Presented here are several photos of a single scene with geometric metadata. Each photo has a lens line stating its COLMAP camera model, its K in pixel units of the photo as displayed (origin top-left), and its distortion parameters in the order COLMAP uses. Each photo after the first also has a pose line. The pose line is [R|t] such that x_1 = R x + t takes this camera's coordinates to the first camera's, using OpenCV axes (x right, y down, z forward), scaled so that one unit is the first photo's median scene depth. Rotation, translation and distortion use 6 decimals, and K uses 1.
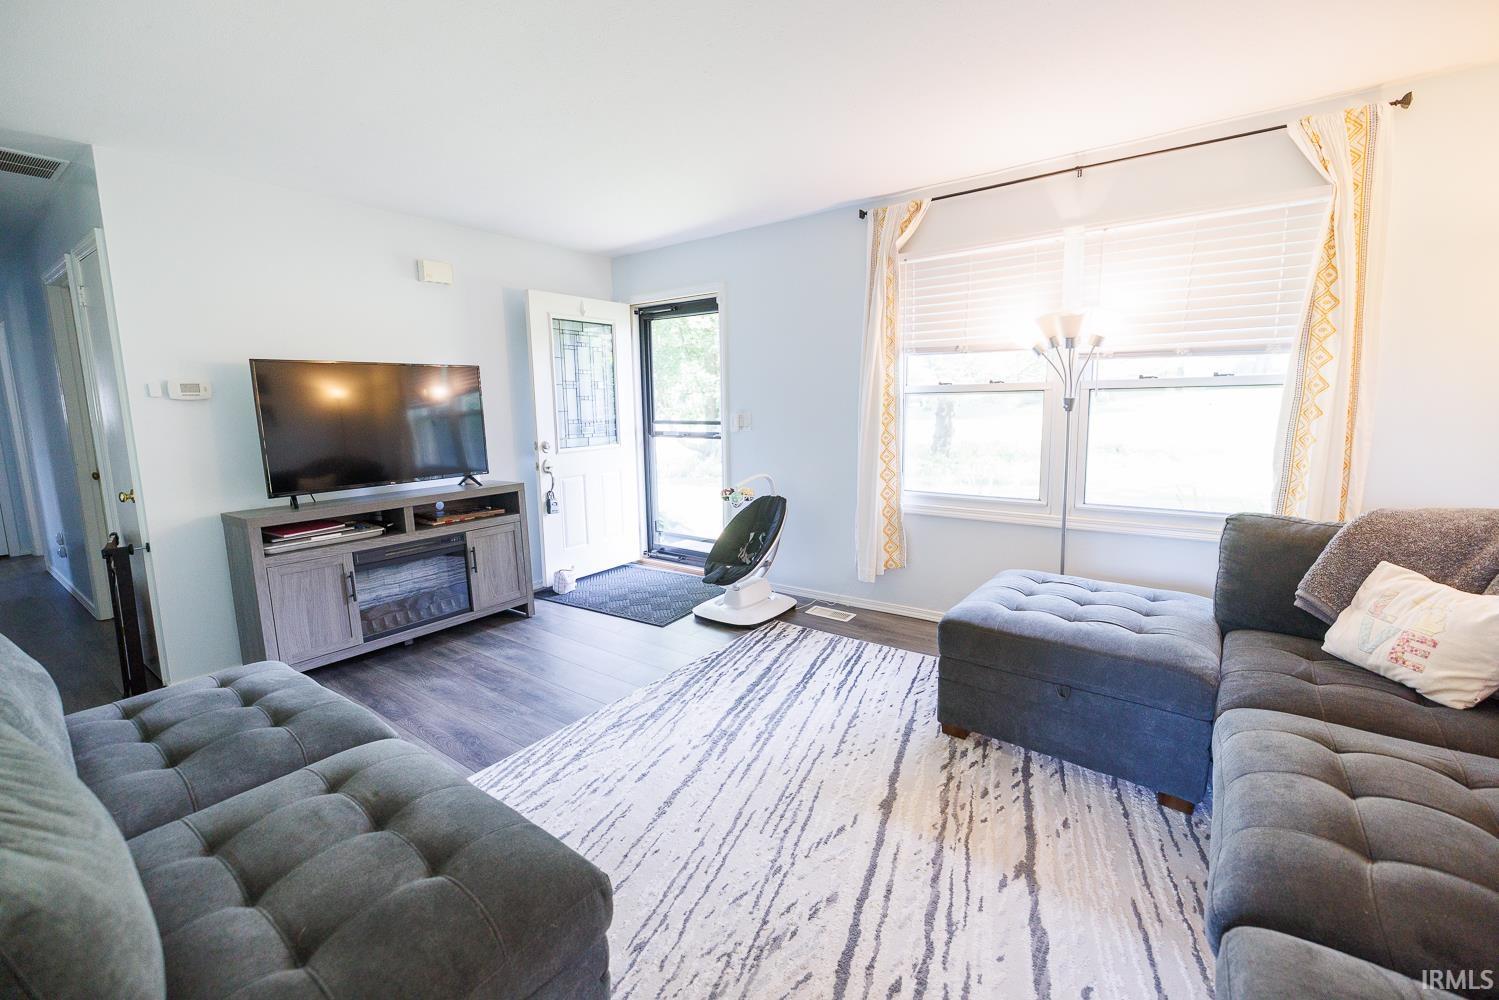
lens RADIAL K [[623.5, 0, 749.1], [0, 623.5, 489.0], [0, 0, 1]] dist [0.001146, -0.000383]
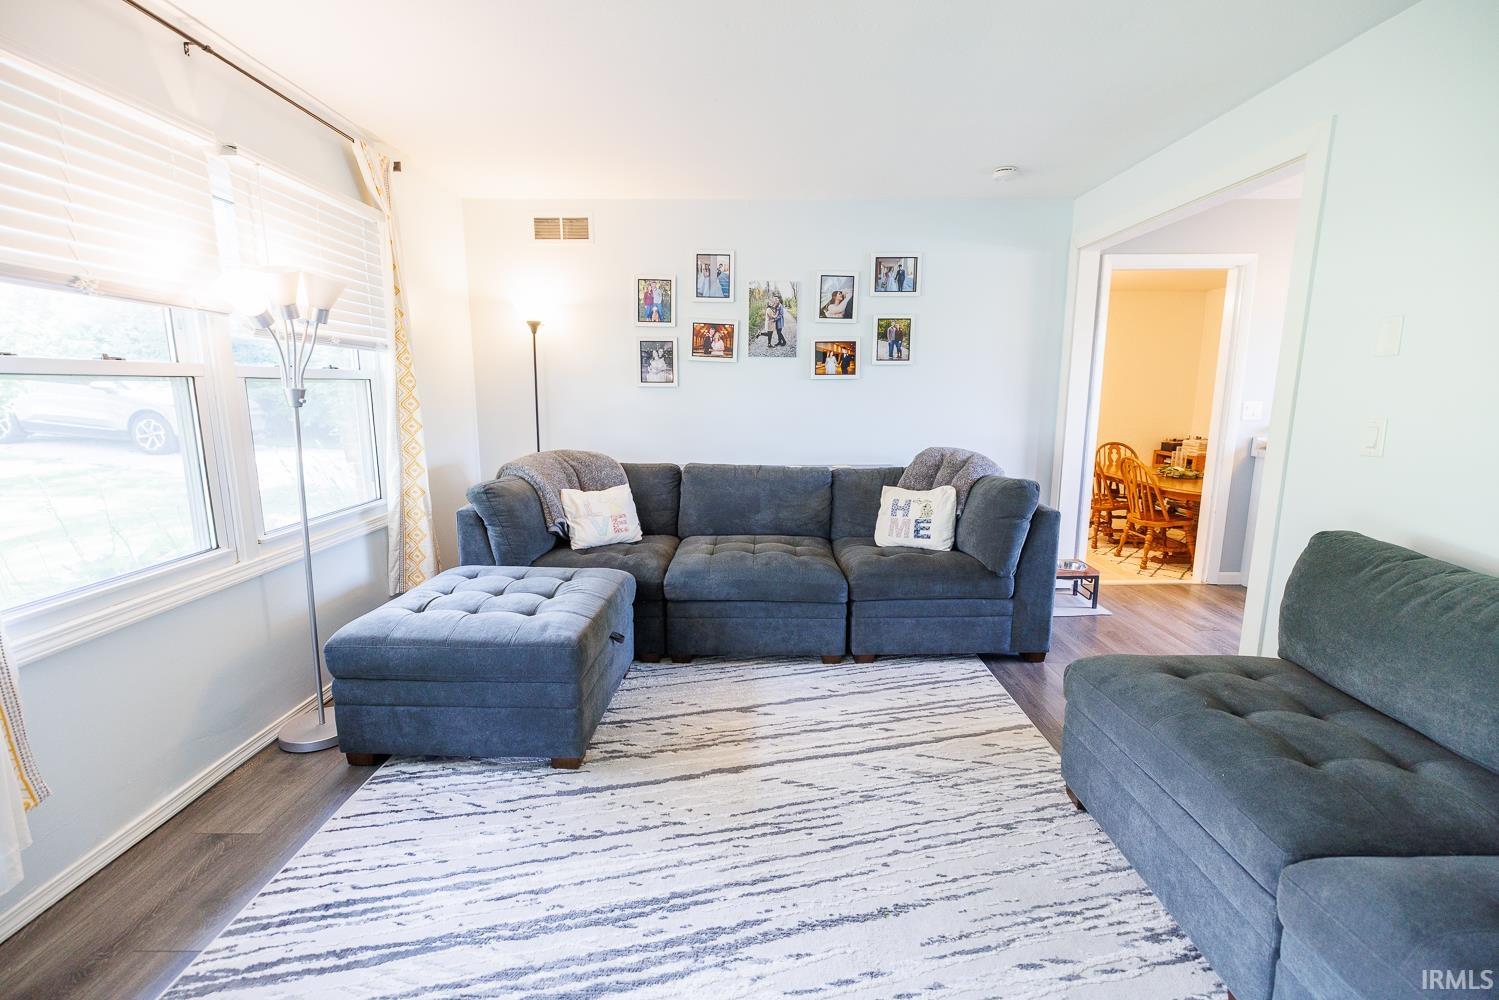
lens RADIAL K [[644.8, 0, 747.1], [0, 644.8, 483.4], [0, 0, 1]] dist [0.000778, 0.000095]
pose [[-0.587720, -0.103097, 0.802469, -0.602083], [0.121603, 0.969325, 0.213594, -0.190503], [-0.799874, 0.223116, -0.557154, 1.433711]]
